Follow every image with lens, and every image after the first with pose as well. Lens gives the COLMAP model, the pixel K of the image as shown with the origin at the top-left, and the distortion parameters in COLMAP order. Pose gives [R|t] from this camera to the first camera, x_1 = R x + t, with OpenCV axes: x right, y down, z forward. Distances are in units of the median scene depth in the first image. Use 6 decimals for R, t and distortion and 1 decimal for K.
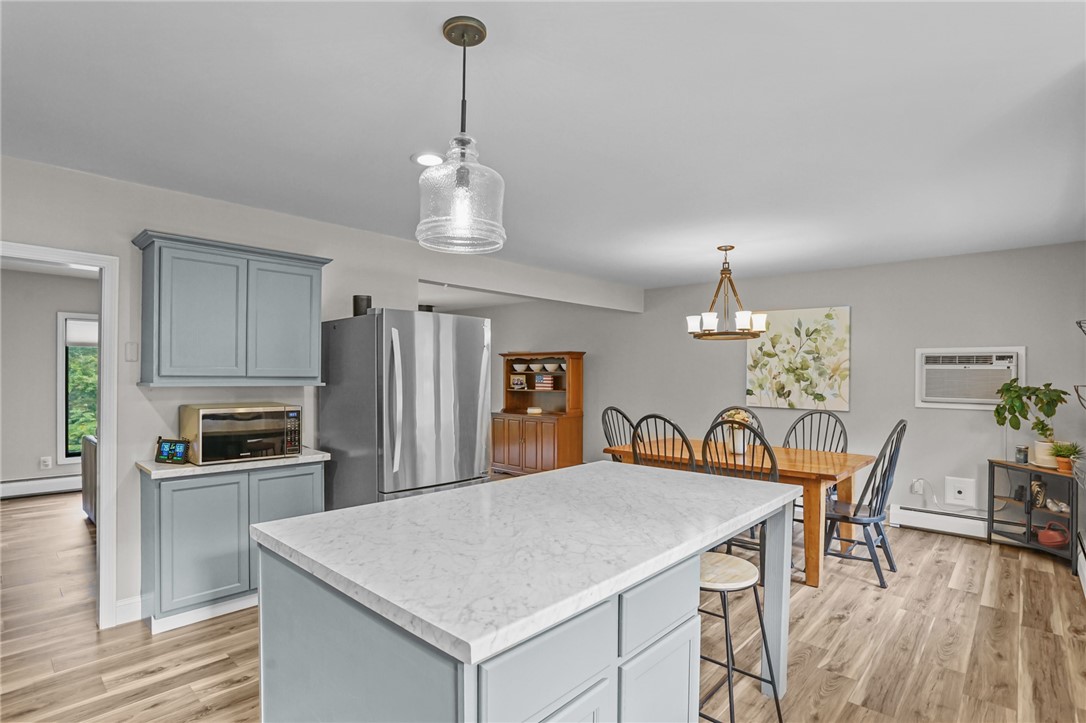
lens RADIAL K [[532.2, 0, 547.2], [0, 532.2, 377.1], [0, 0, 1]] dist [-0.070582, 0.025685]
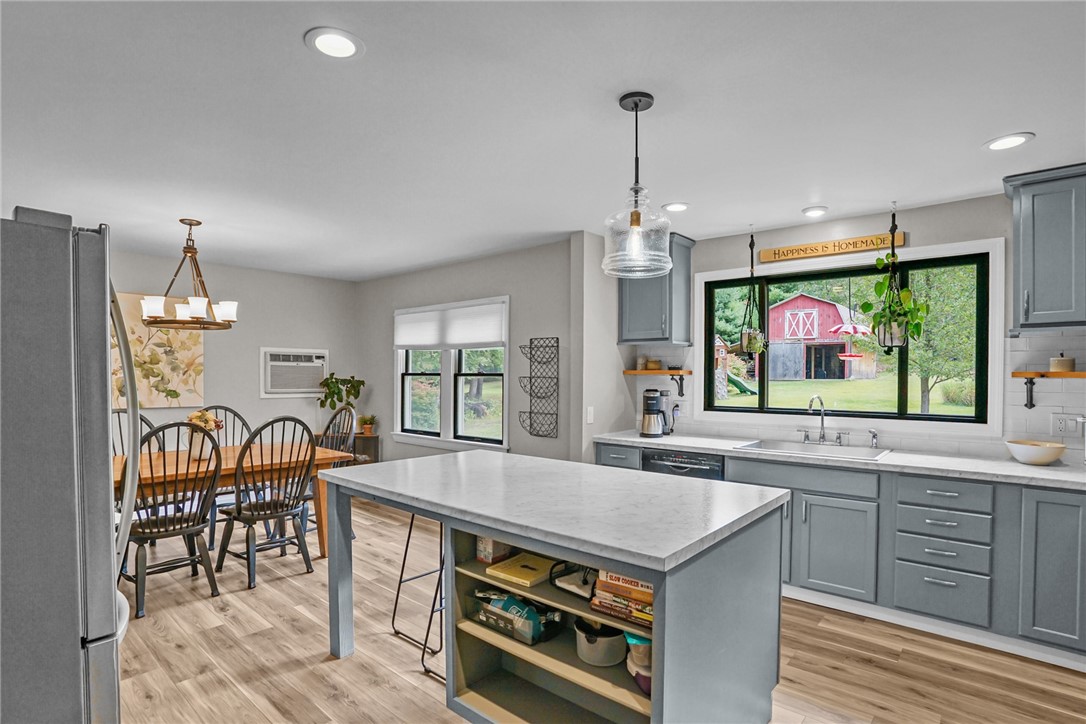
lens RADIAL K [[532.2, 0, 540.7], [0, 532.2, 376.2], [0, 0, 1]] dist [-0.070582, 0.025685]
pose [[-0.016004, -0.011436, 0.999807, -0.495588], [-0.000304, 0.999935, 0.011433, -0.004398], [-0.999872, -0.000121, -0.016006, 0.430634]]
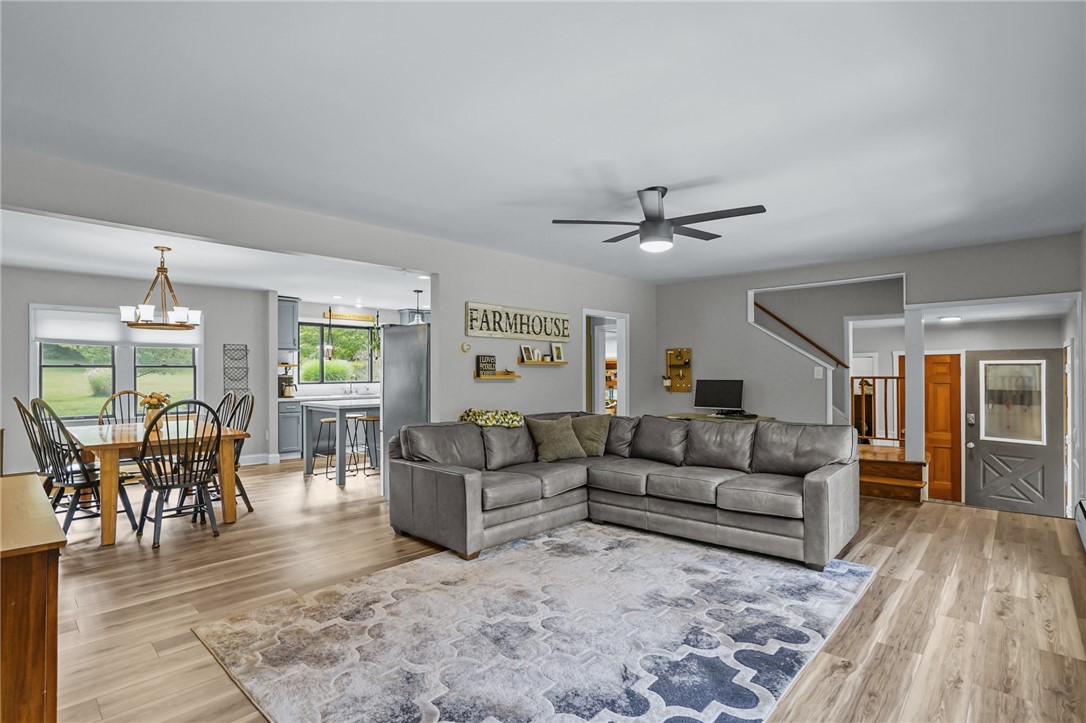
lens RADIAL K [[532.2, 0, 534.2], [0, 532.2, 364.3], [0, 0, 1]] dist [-0.070582, 0.025685]
pose [[-0.999691, -0.003663, 0.024578, -0.472012], [-0.003914, 0.999941, -0.010181, 0.010577], [-0.024539, -0.010274, -0.999646, 2.026195]]
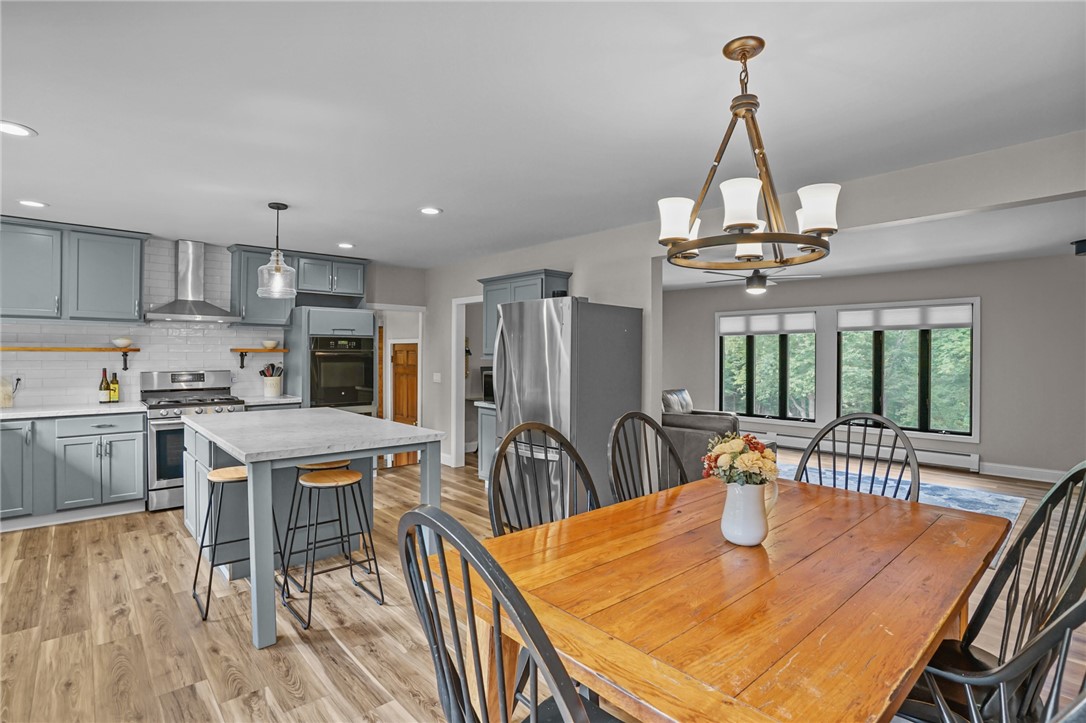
lens RADIAL K [[532.2, 0, 547.2], [0, 532.2, 360.5], [0, 0, 1]] dist [-0.070582, 0.025685]
pose [[-0.092143, 0.003582, -0.995739, 0.736355], [-0.009118, 0.999949, 0.004441, 0.007517], [0.995704, 0.009489, -0.092106, 0.850789]]
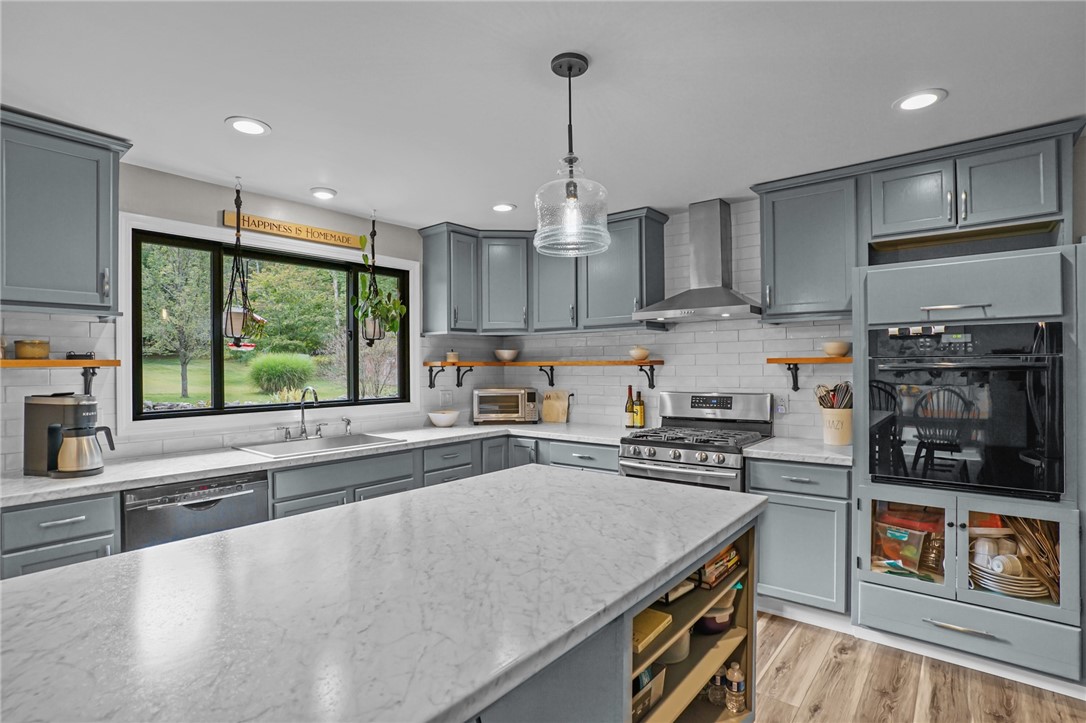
lens RADIAL K [[532.2, 0, 536.3], [0, 532.2, 362.6], [0, 0, 1]] dist [-0.070582, 0.025685]
pose [[-0.999208, 0.000177, -0.039790, -0.012484], [0.000306, 0.999995, -0.003228, 0.000672], [0.039789, -0.003238, -0.999203, 0.749255]]
